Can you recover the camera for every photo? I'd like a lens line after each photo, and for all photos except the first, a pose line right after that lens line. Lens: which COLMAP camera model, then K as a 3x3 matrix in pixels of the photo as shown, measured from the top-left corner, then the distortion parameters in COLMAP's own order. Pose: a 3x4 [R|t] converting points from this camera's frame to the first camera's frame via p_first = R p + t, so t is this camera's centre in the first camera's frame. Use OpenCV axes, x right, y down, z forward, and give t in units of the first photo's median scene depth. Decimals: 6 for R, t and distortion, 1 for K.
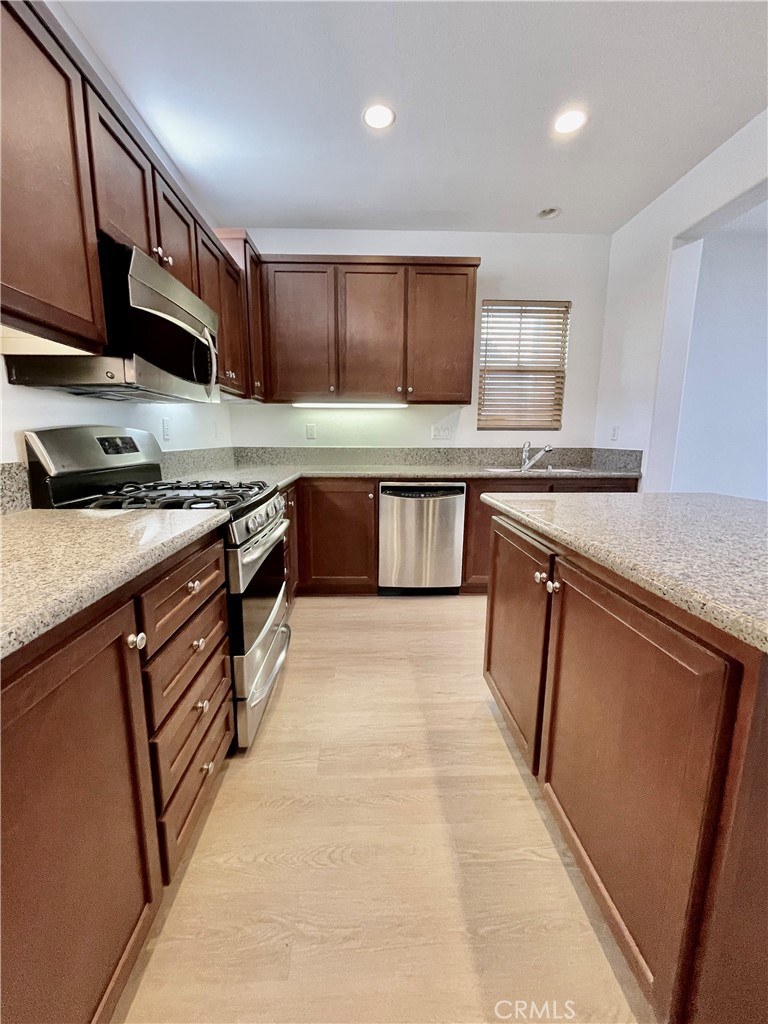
lens RADIAL K [[416.9, 0, 381.9], [0, 416.9, 506.6], [0, 0, 1]] dist [0.006342, 0.000056]
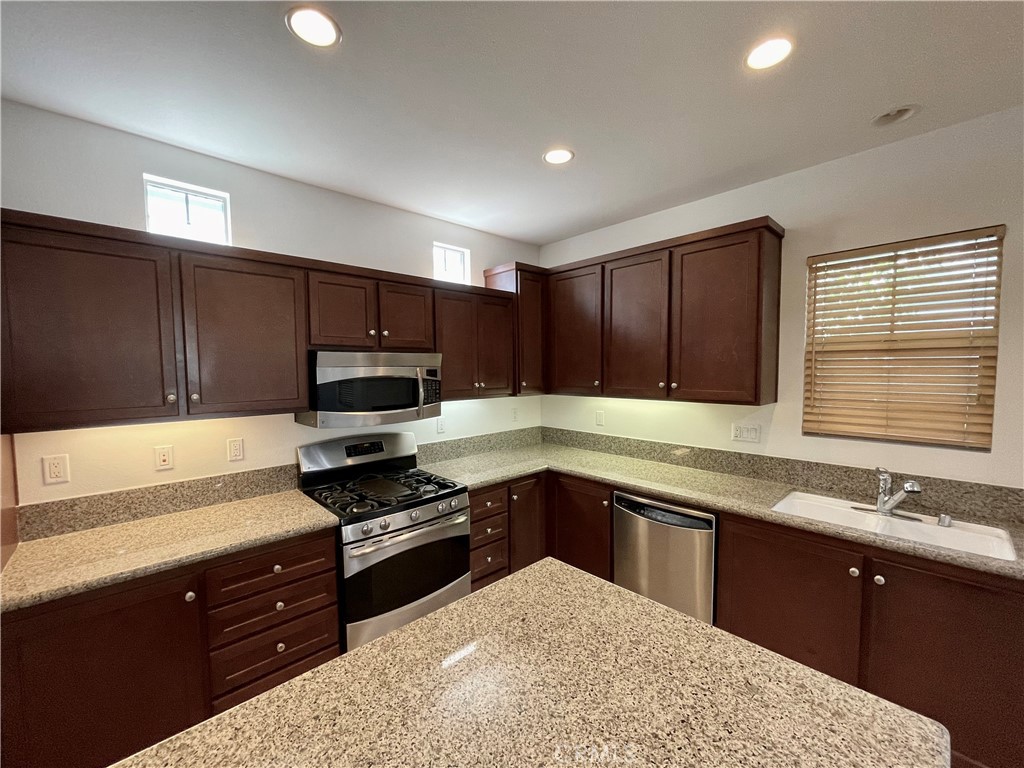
lens RADIAL K [[416.9, 0, 515.9], [0, 416.9, 391.2], [0, 0, 1]] dist [0.006342, 0.000056]
pose [[0.660703, 0.037736, -0.749698, 0.455223], [-0.114112, 0.992177, -0.050625, -0.175015], [0.741923, 0.118998, 0.659840, 0.187004]]
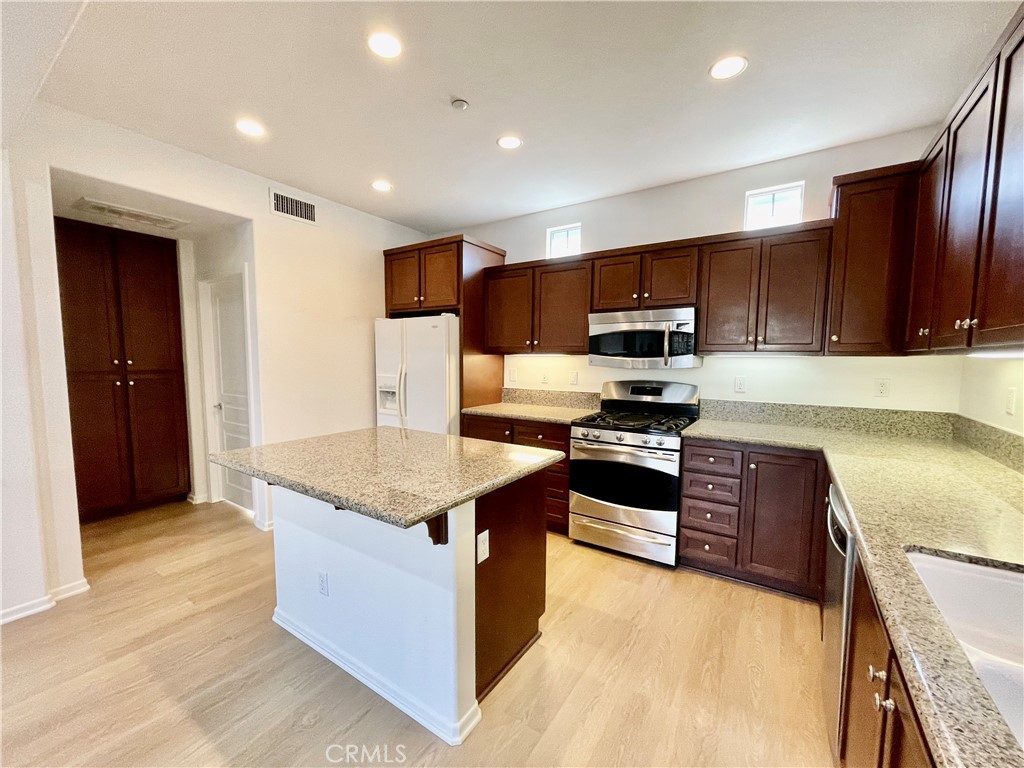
lens RADIAL K [[416.9, 0, 512.5], [0, 416.9, 390.2], [0, 0, 1]] dist [0.006342, 0.000056]
pose [[-0.584560, 0.056005, -0.809415, 0.665034], [-0.142561, 0.975004, 0.170421, -0.199419], [0.798728, 0.215012, -0.561964, 0.810785]]
